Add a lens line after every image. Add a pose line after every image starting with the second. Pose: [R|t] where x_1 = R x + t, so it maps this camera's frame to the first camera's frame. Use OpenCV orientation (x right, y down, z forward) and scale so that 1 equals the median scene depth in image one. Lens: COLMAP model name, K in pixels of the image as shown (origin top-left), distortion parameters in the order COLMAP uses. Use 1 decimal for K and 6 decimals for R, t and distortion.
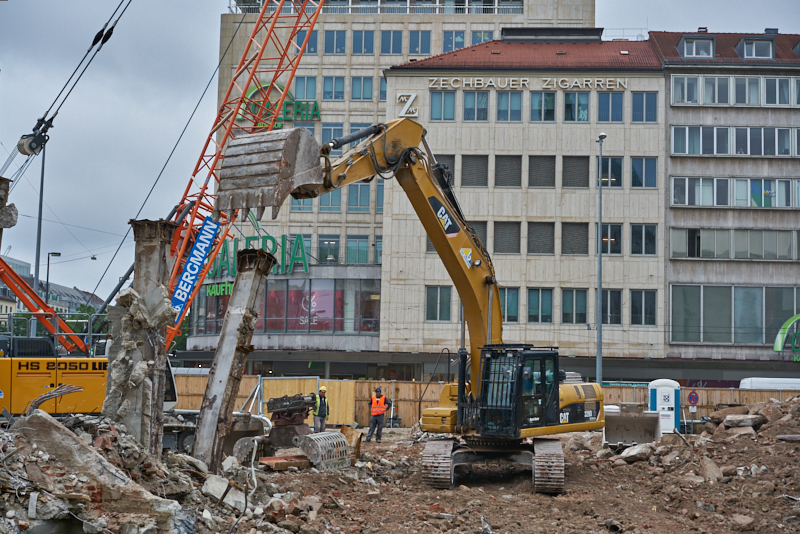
lens RADIAL K [[1230.0, 0, 396.3], [0, 1230.0, 267.2], [0, 0, 1]] dist [0.084692, -0.805626]
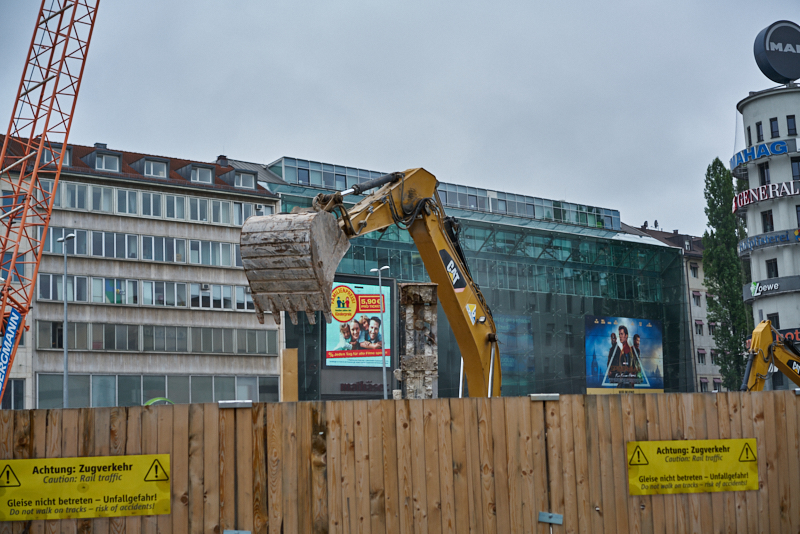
lens RADIAL K [[1198.5, 0, 400.0], [0, 1198.5, 267.0], [0, 0, 1]] dist [0.079298, -0.708914]
pose [[0.739354, 0.051408, 0.671351, -0.245613], [-0.000972, 0.997162, -0.075286, -0.000101], [-0.673316, 0.055010, 0.737306, 0.017354]]
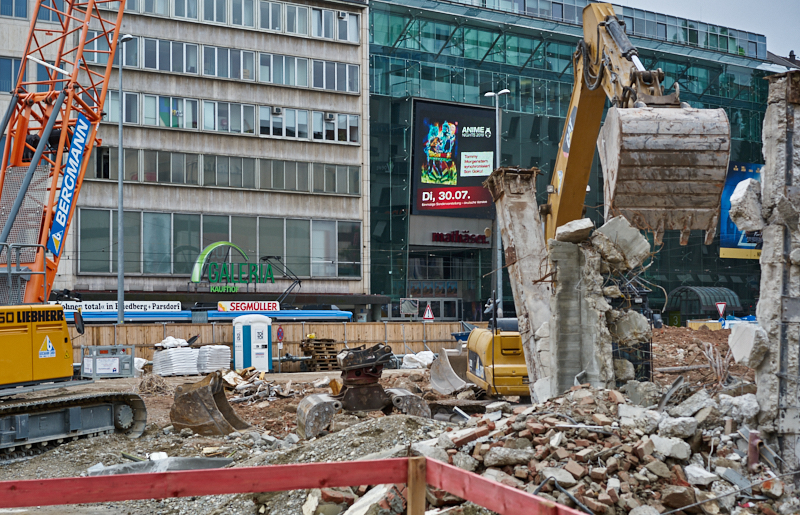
lens RADIAL K [[1347.5, 0, 372.1], [0, 1347.5, 273.3], [0, 0, 1]] dist [0.019267, -0.230140]
pose [[0.781649, -0.005864, 0.623691, -0.219096], [-0.034135, 0.998055, 0.052163, 0.002867], [-0.622784, -0.062063, 0.779928, 0.103131]]
